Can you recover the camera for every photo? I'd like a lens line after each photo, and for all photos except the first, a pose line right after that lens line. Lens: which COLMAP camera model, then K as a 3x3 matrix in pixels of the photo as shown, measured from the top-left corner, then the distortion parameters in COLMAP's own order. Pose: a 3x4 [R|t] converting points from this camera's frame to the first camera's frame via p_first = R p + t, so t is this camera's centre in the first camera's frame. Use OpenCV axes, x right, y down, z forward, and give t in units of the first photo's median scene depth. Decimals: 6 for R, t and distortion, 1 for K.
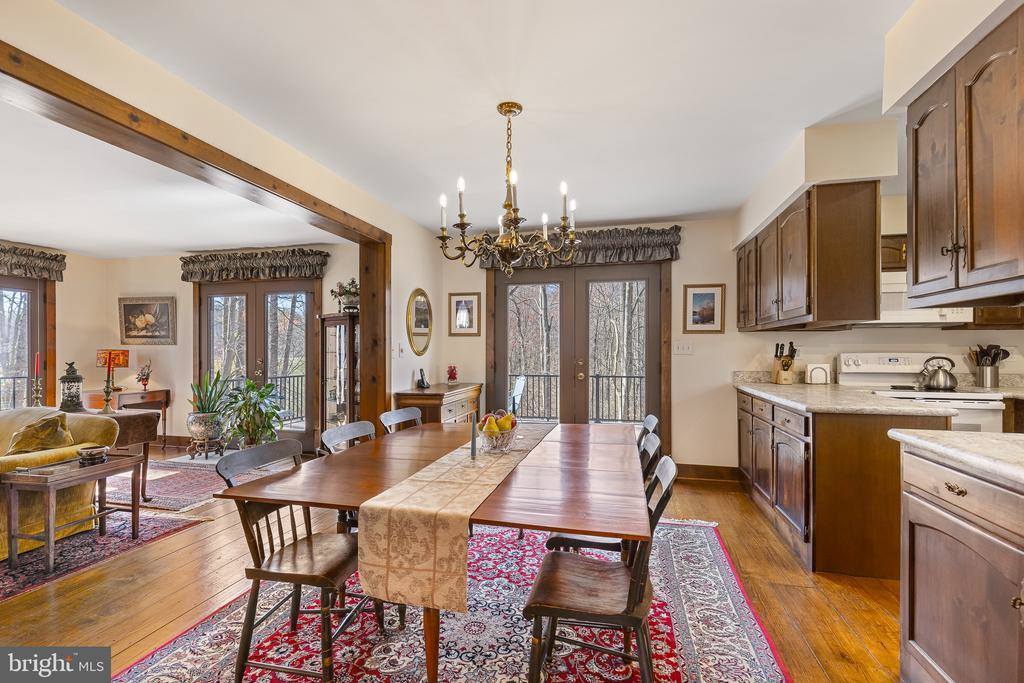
lens RADIAL K [[460.3, 0, 510.6], [0, 460.3, 350.3], [0, 0, 1]] dist [0.003782, 0.000585]
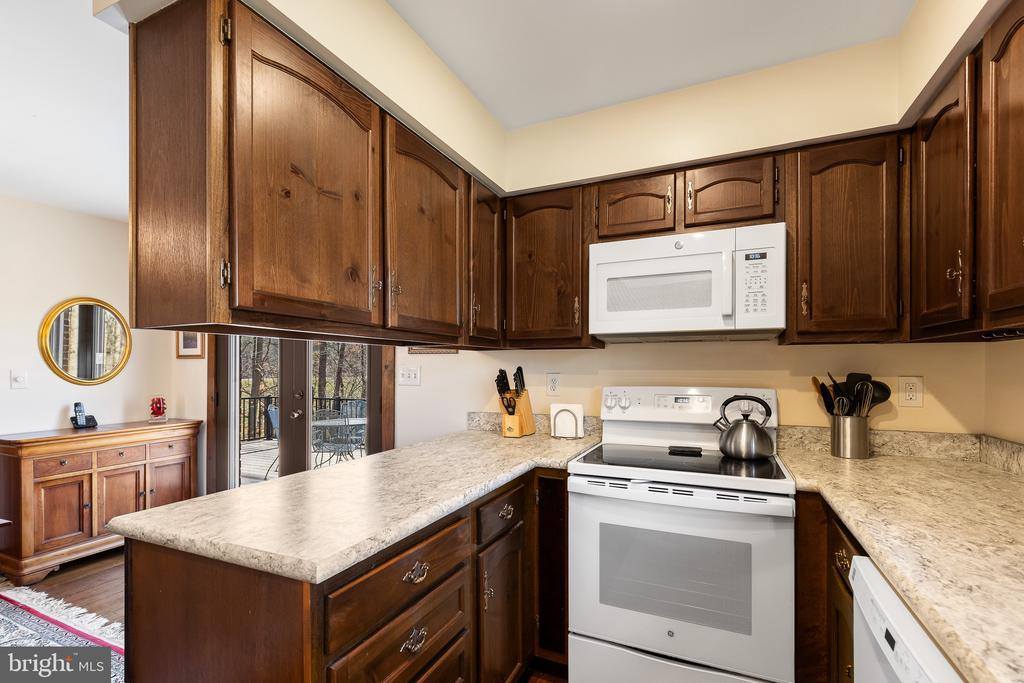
lens RADIAL K [[460.5, 0, 512.1], [0, 460.5, 368.3], [0, 0, 1]] dist [0.000239, 0.000068]
pose [[0.982276, -0.000948, -0.187440, 0.648347], [0.000383, 0.999995, -0.003050, -0.013707], [0.187442, 0.002924, 0.982271, 0.367397]]
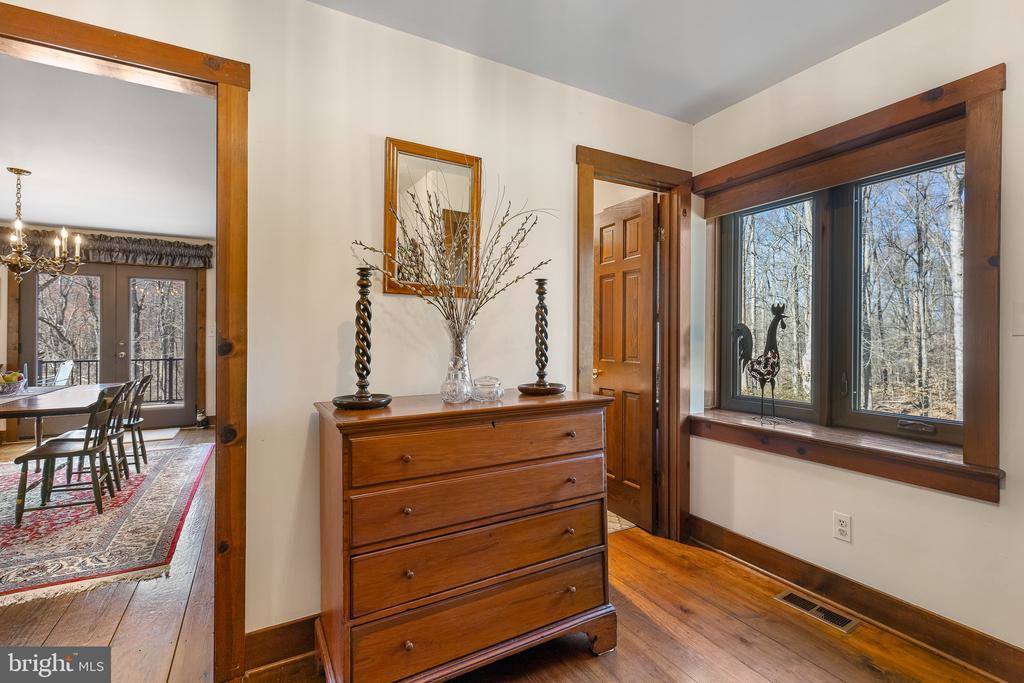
lens RADIAL K [[463.2, 0, 515.4], [0, 463.2, 335.6], [0, 0, 1]] dist [0.001830, 0.000445]
pose [[0.729342, 0.001247, 0.684148, 0.075723], [-0.000852, 0.999999, -0.000915, 0.007082], [-0.684149, 0.000084, 0.729342, -0.647206]]
